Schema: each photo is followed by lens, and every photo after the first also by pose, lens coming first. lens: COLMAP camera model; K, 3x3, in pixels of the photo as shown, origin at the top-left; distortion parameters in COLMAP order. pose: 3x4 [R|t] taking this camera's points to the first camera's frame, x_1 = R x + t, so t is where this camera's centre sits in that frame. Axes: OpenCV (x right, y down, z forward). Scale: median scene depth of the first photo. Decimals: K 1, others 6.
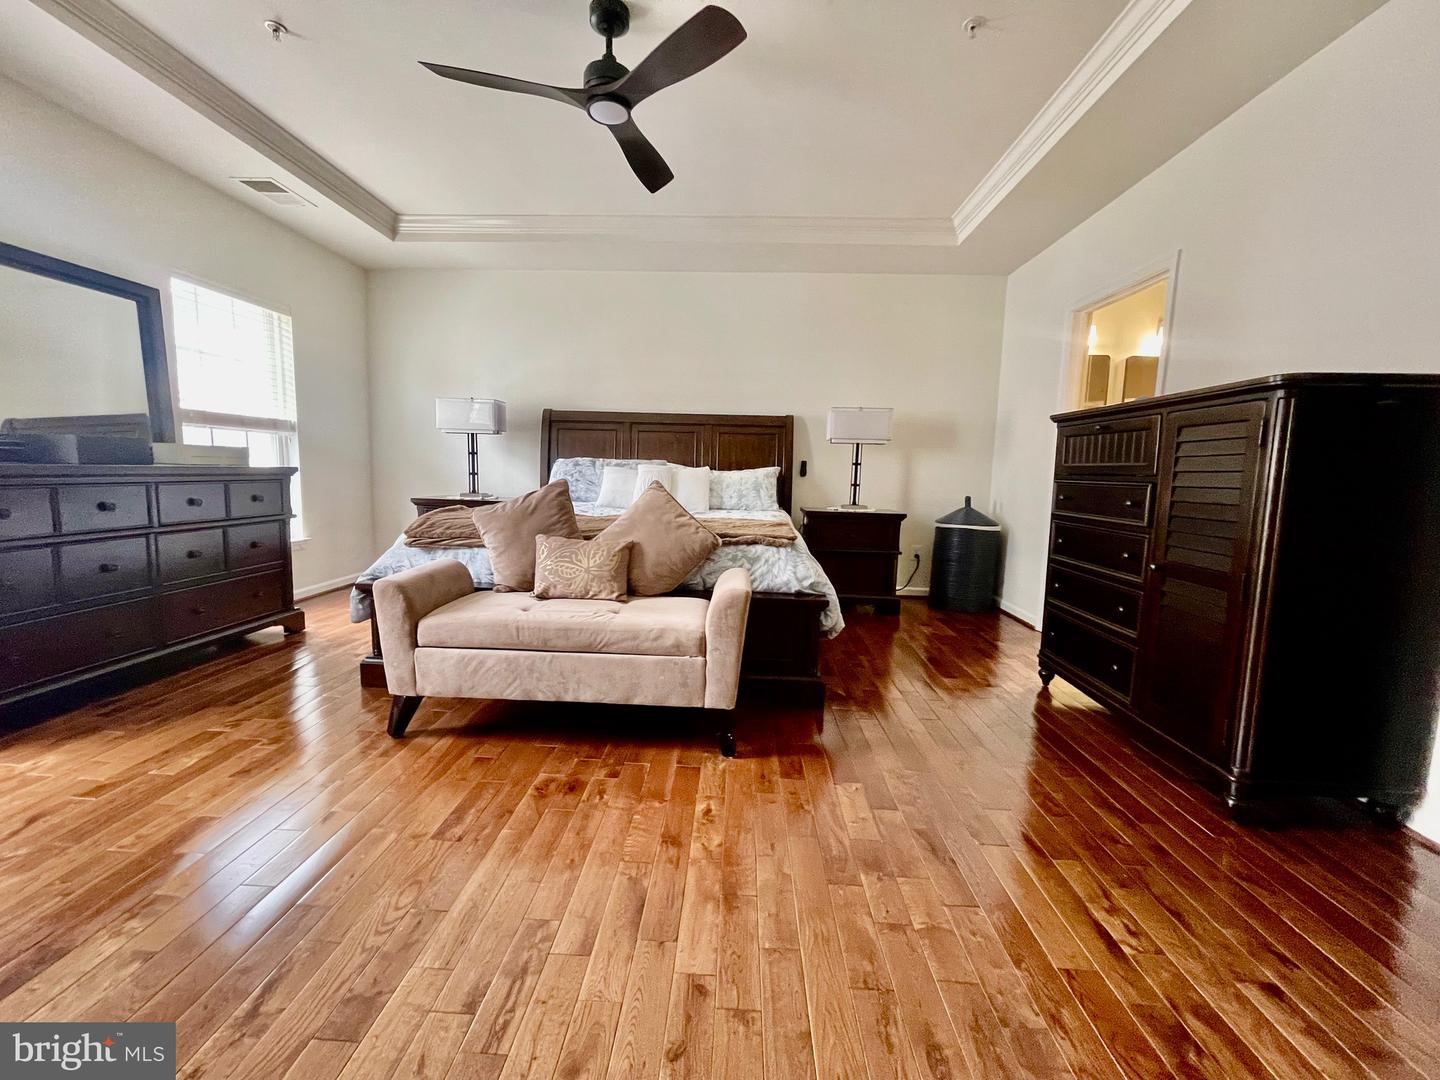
lens RADIAL K [[585.1, 0, 710.9], [0, 585.1, 533.6], [0, 0, 1]] dist [-0.001773, -0.000481]
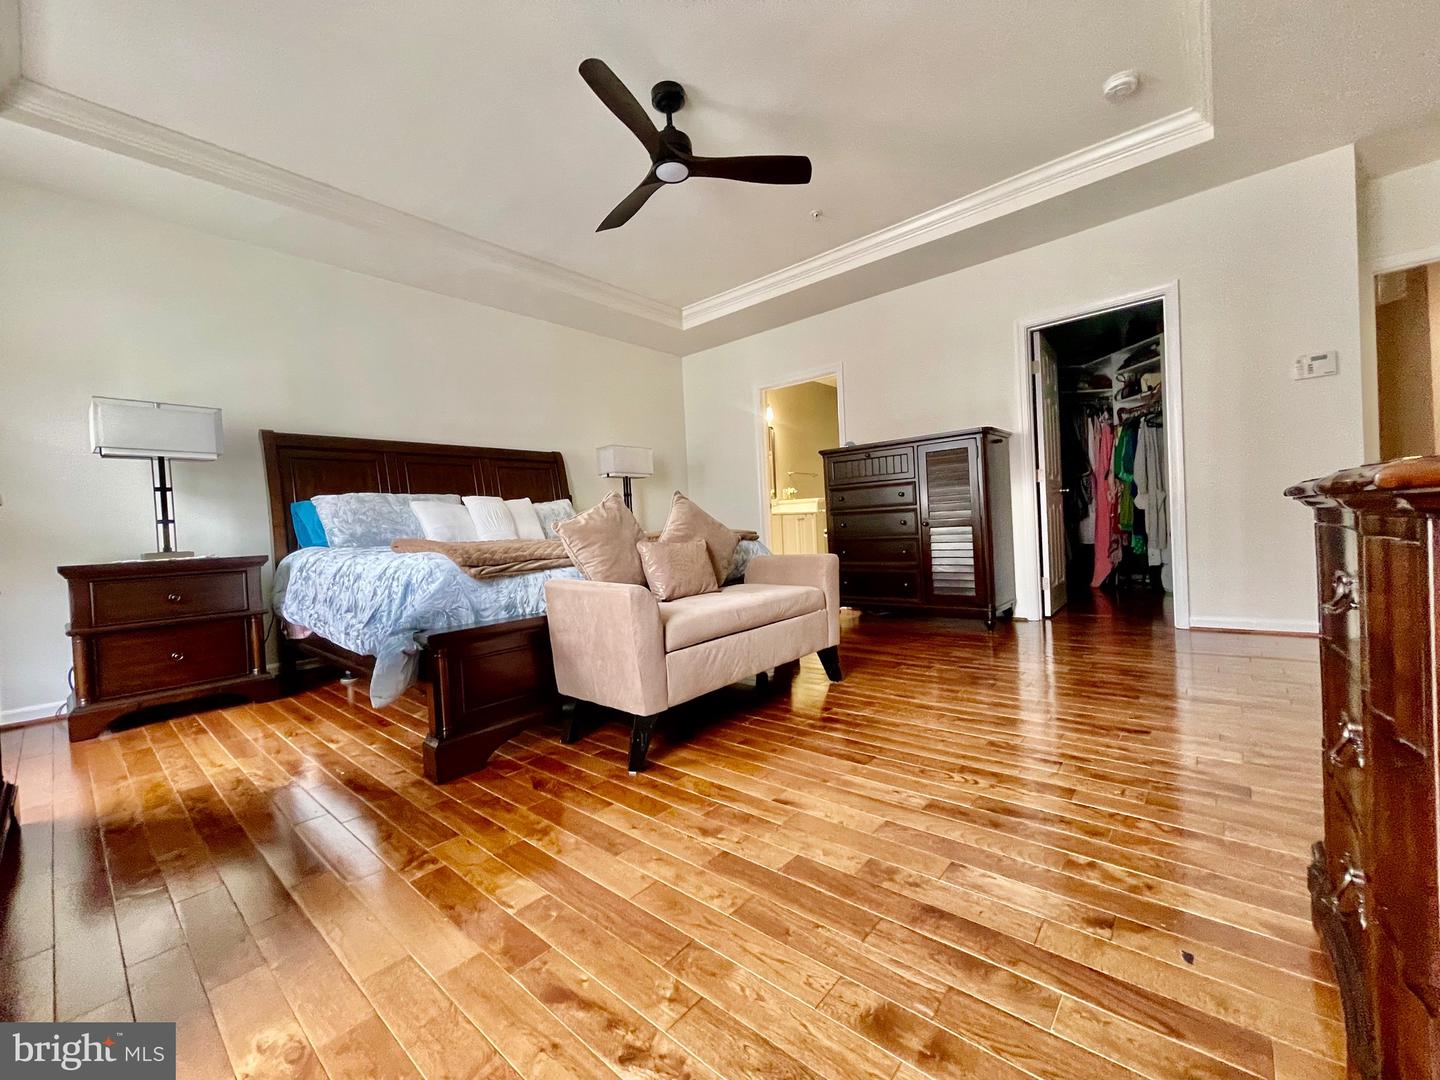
lens RADIAL K [[585.1, 0, 704.9], [0, 585.1, 540.9], [0, 0, 1]] dist [-0.001773, -0.000481]
pose [[0.623152, -0.076265, 0.778374, -0.993517], [0.151472, 0.988159, -0.024447, 0.039901], [-0.767293, 0.133136, 0.627325, 0.289406]]
